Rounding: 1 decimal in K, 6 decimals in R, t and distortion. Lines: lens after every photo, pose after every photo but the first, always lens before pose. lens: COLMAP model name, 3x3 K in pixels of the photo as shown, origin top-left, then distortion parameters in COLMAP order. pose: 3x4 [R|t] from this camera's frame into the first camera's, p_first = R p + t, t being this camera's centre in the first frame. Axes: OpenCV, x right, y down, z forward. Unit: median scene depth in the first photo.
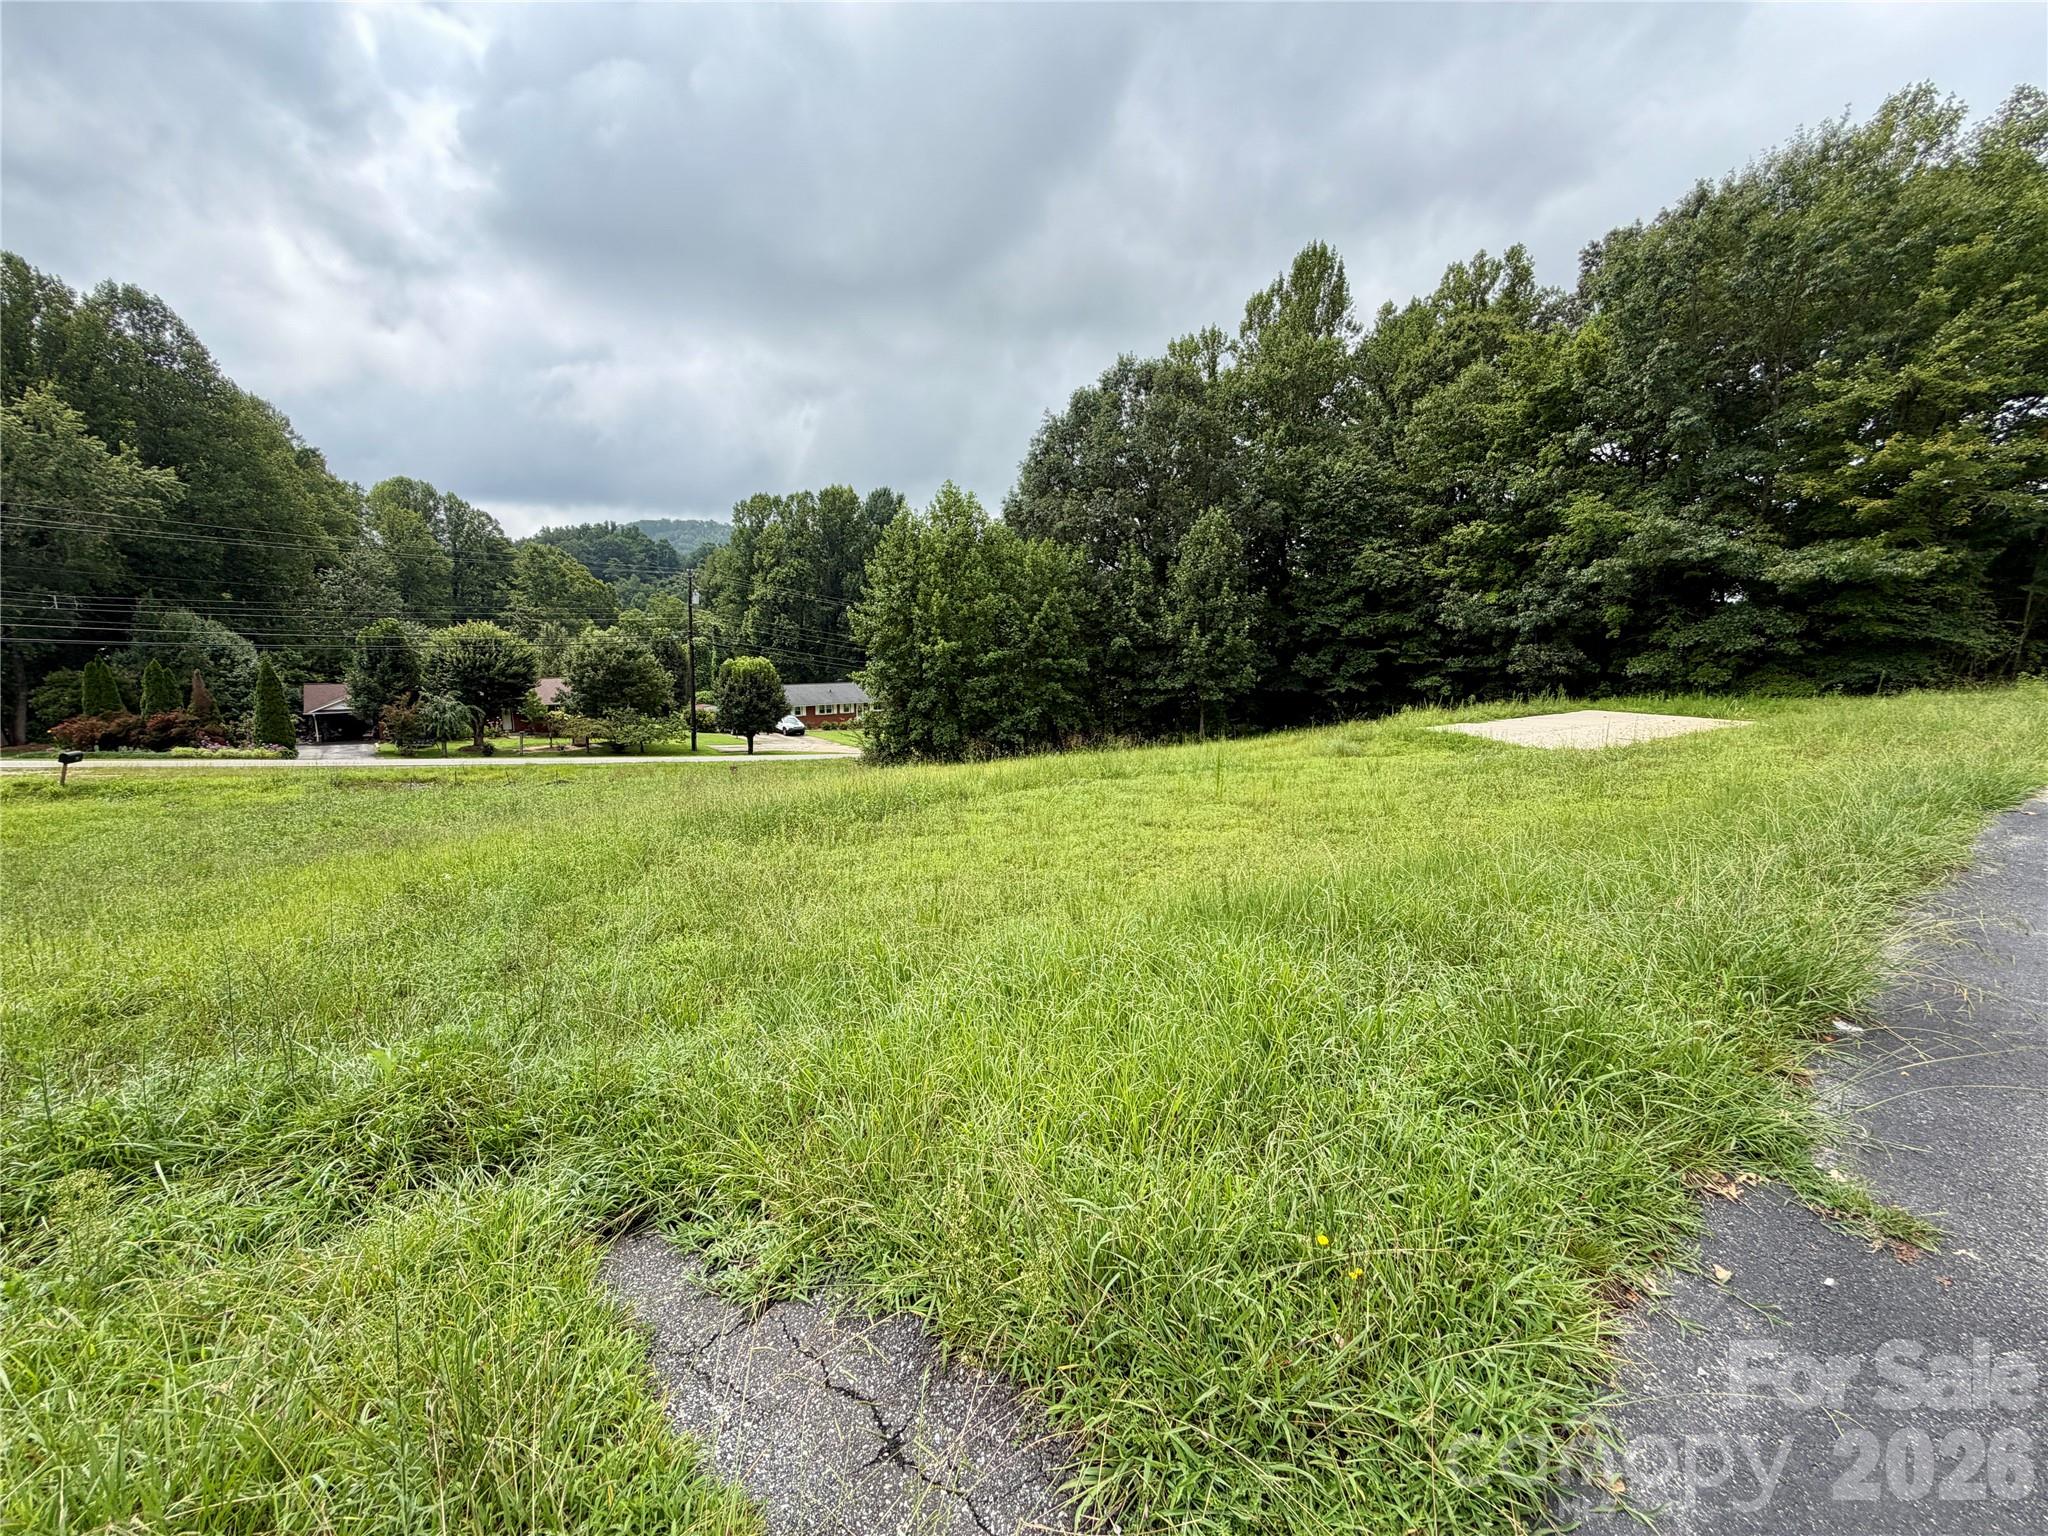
lens RADIAL K [[819.8, 0, 1017.0], [0, 819.8, 763.4], [0, 0, 1]] dist [0.000917, 0.000005]
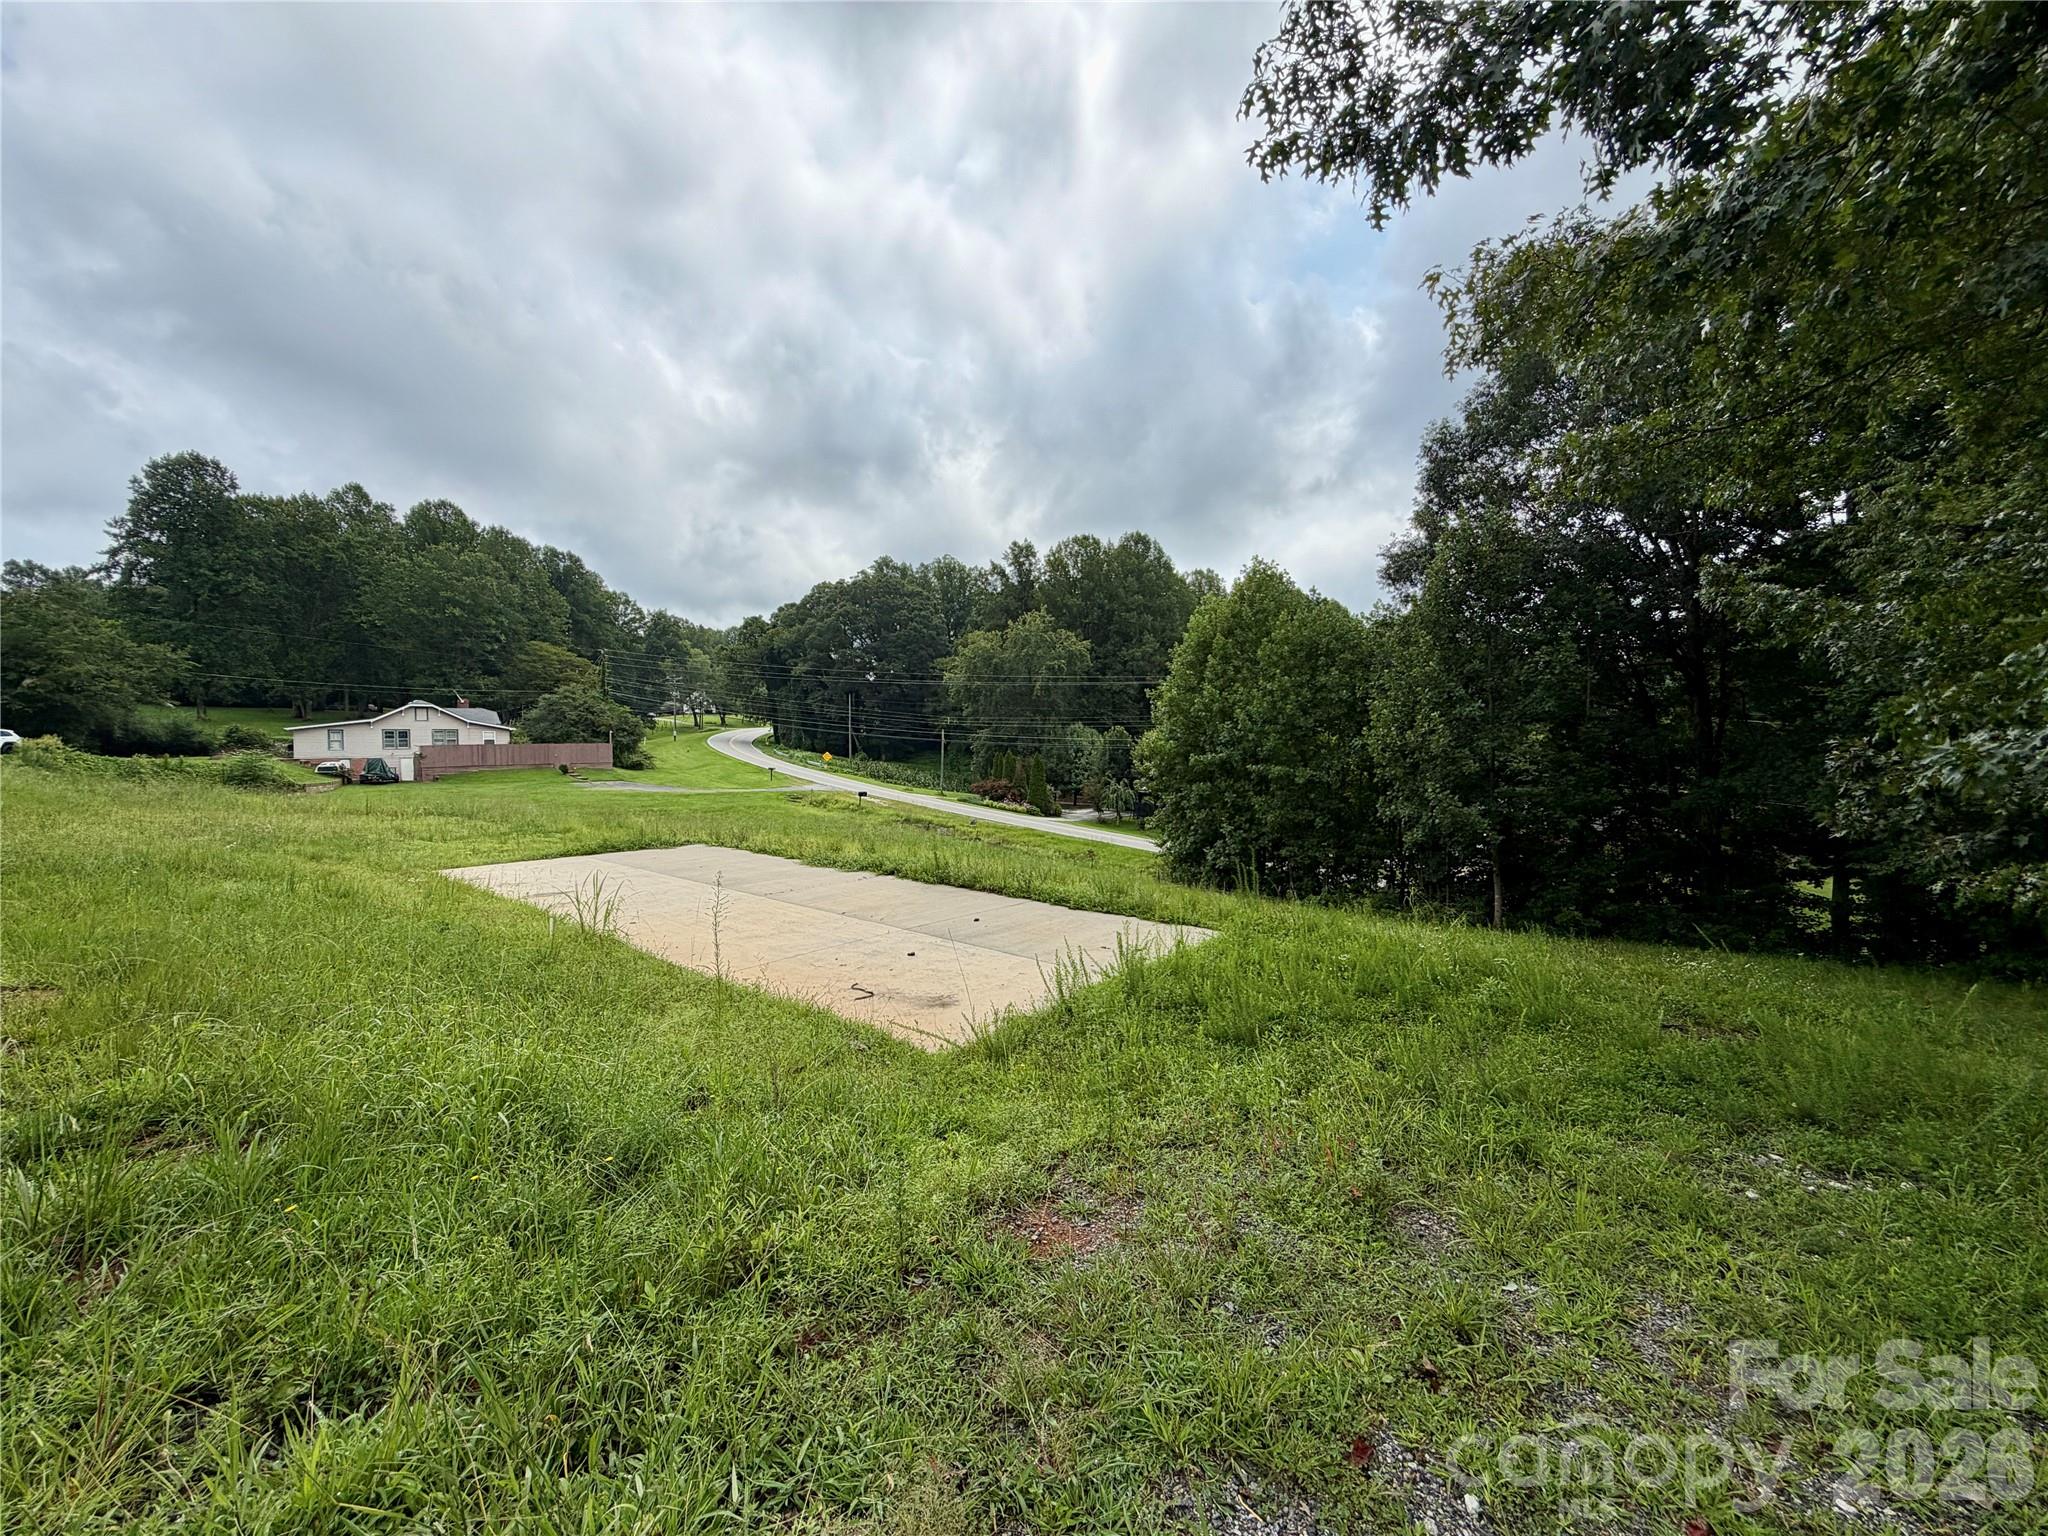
lens RADIAL K [[819.8, 0, 1023.0], [0, 819.8, 771.6], [0, 0, 1]] dist [0.000917, 0.000005]
pose [[0.284553, 0.035312, -0.958010, 0.675293], [-0.153902, 0.988042, -0.009294, -0.075350], [0.946226, 0.150085, 0.286586, 0.557303]]
